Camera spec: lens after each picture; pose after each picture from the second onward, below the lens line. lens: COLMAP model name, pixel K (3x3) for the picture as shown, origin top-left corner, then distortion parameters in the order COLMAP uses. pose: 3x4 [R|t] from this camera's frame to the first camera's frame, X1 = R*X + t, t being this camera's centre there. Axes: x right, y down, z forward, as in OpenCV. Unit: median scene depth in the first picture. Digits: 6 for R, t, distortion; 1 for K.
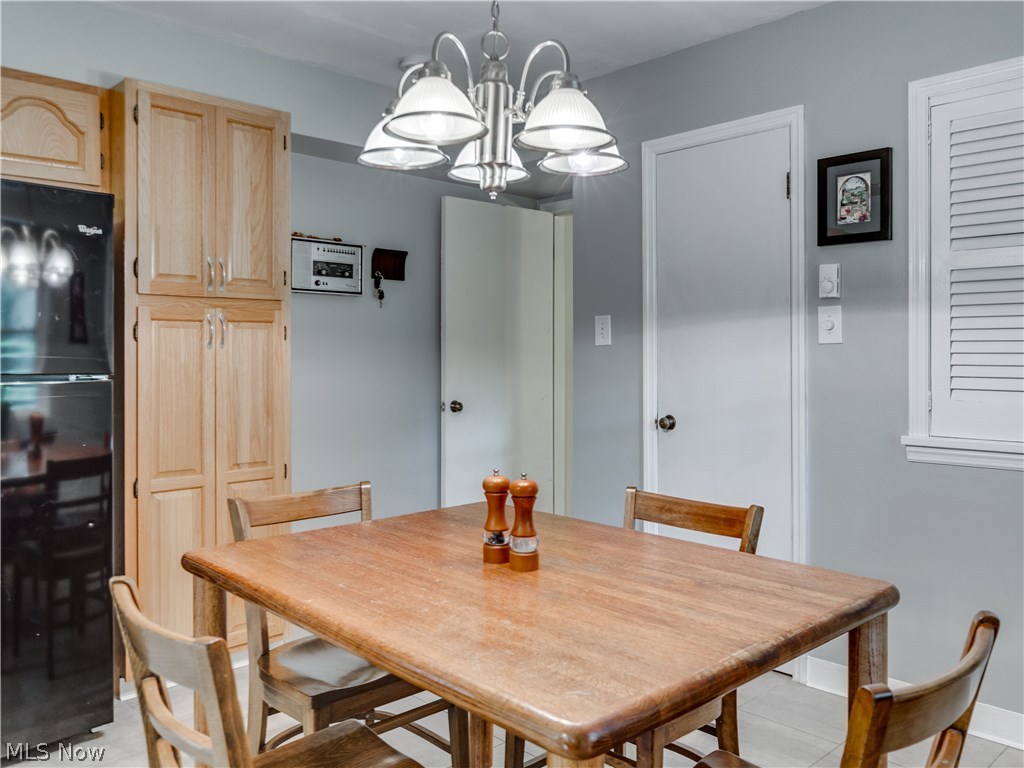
lens RADIAL K [[822.7, 0, 516.6], [0, 822.7, 357.5], [0, 0, 1]] dist [-0.010200, -0.005728]
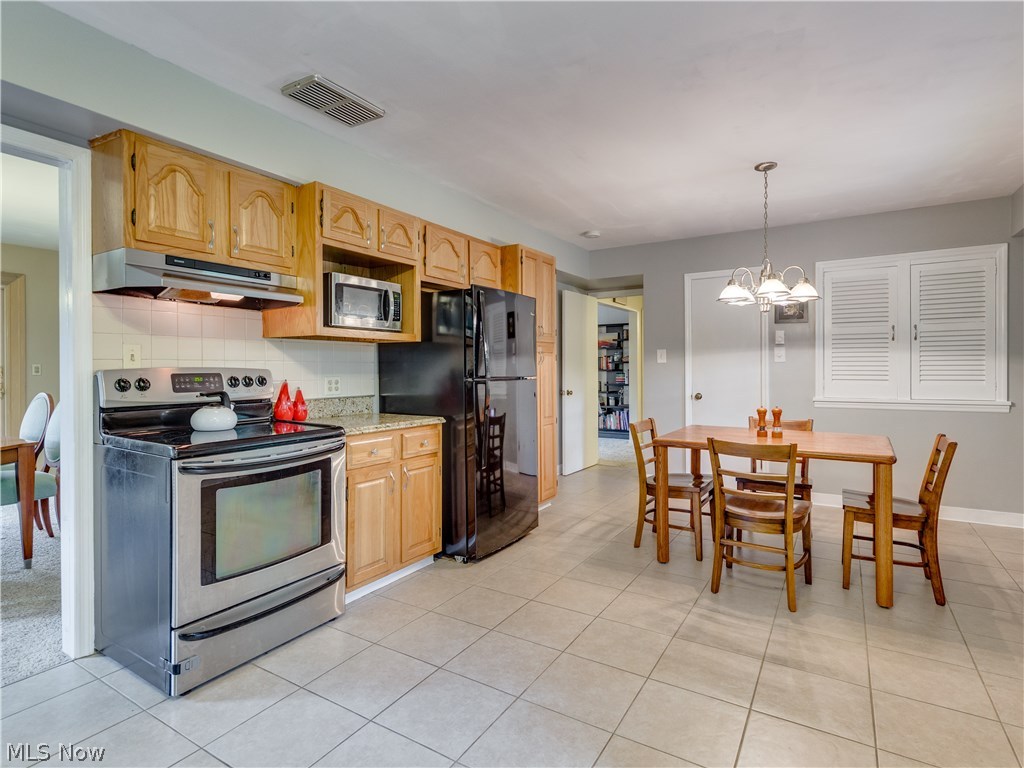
lens RADIAL K [[530.6, 0, 512.4], [0, 530.6, 370.3], [0, 0, 1]] dist [0.001500, -0.000426]
pose [[0.968519, -0.008053, 0.248811, -0.837953], [0.007059, 0.999963, 0.004888, -0.006116], [-0.248841, -0.002978, 0.968540, -0.379243]]
